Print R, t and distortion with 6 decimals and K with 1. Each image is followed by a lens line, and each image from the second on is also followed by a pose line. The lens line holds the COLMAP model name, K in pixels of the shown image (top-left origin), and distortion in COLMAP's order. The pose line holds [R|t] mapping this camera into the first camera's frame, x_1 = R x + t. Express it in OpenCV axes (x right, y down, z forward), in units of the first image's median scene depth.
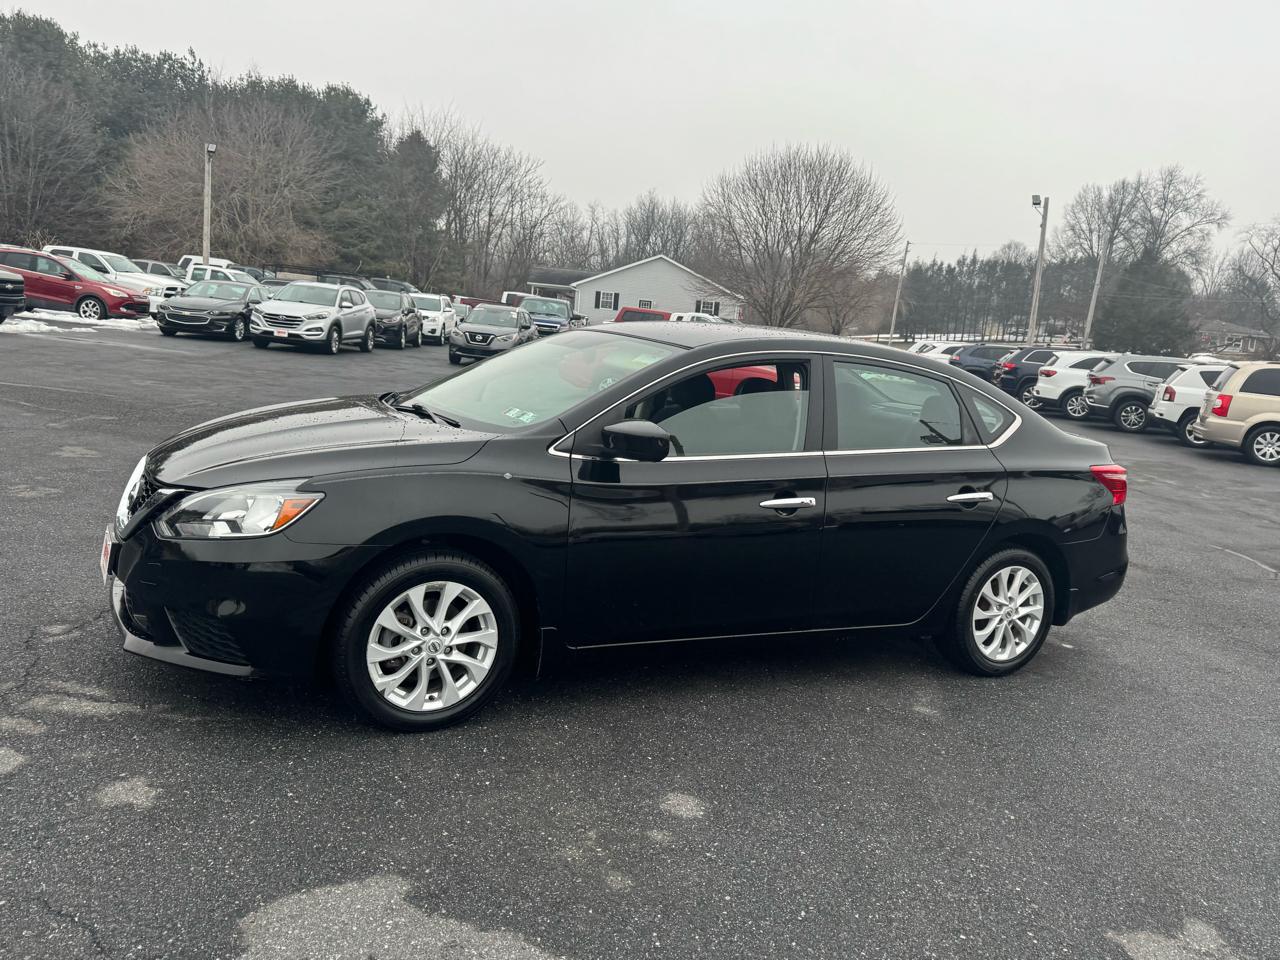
lens RADIAL K [[1051.5, 0, 650.5], [0, 1051.5, 485.2], [0, 0, 1]] dist [0.092813, -0.136736]
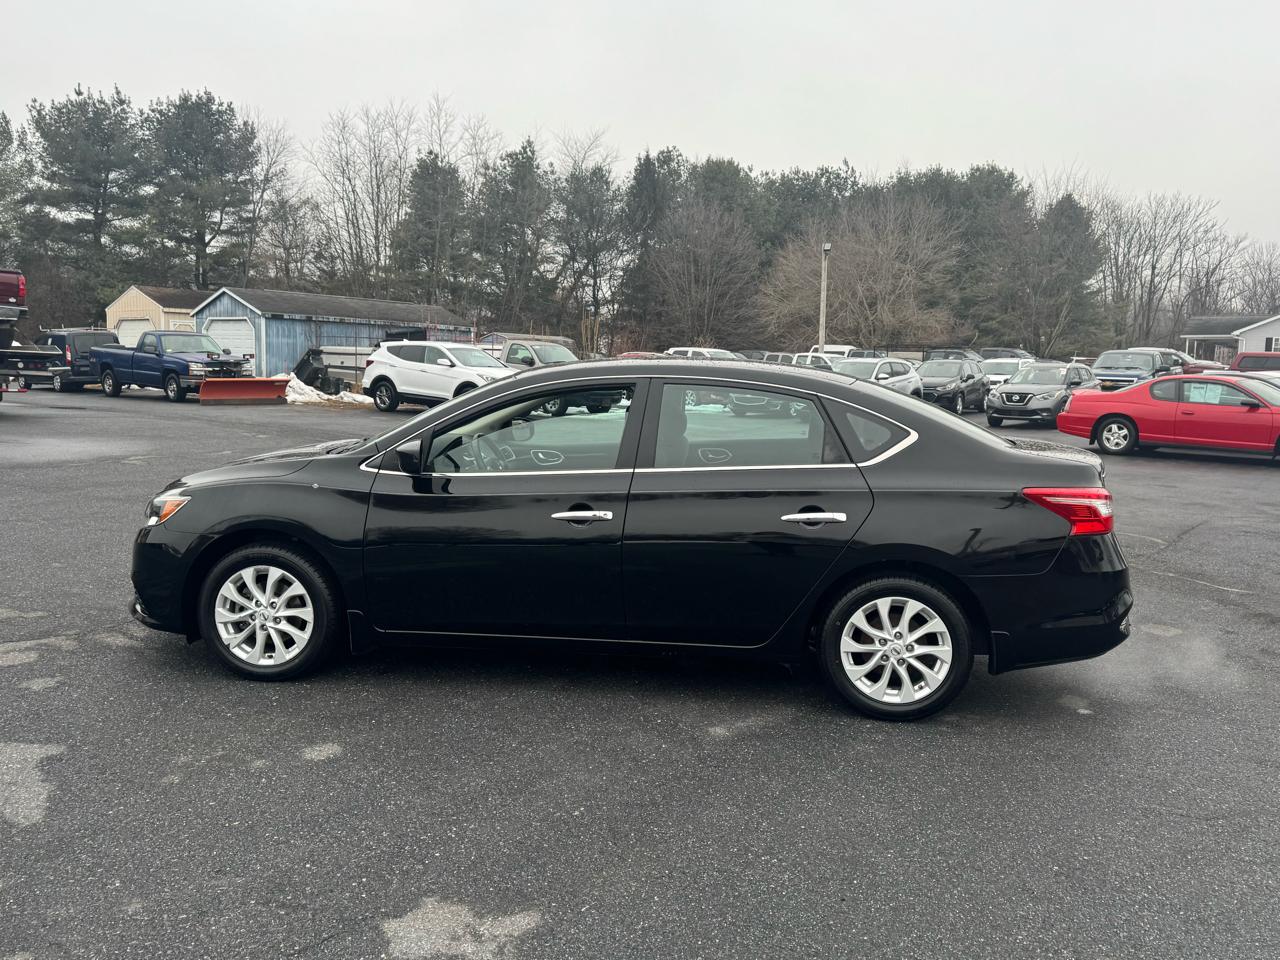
lens RADIAL K [[1051.5, 0, 646.8], [0, 1051.5, 484.0], [0, 0, 1]] dist [0.092813, -0.136736]
pose [[0.811323, -0.013938, -0.584432, 0.699140], [-0.028027, 0.997639, -0.062701, 0.042878], [0.583926, 0.067251, 0.809016, 0.144075]]
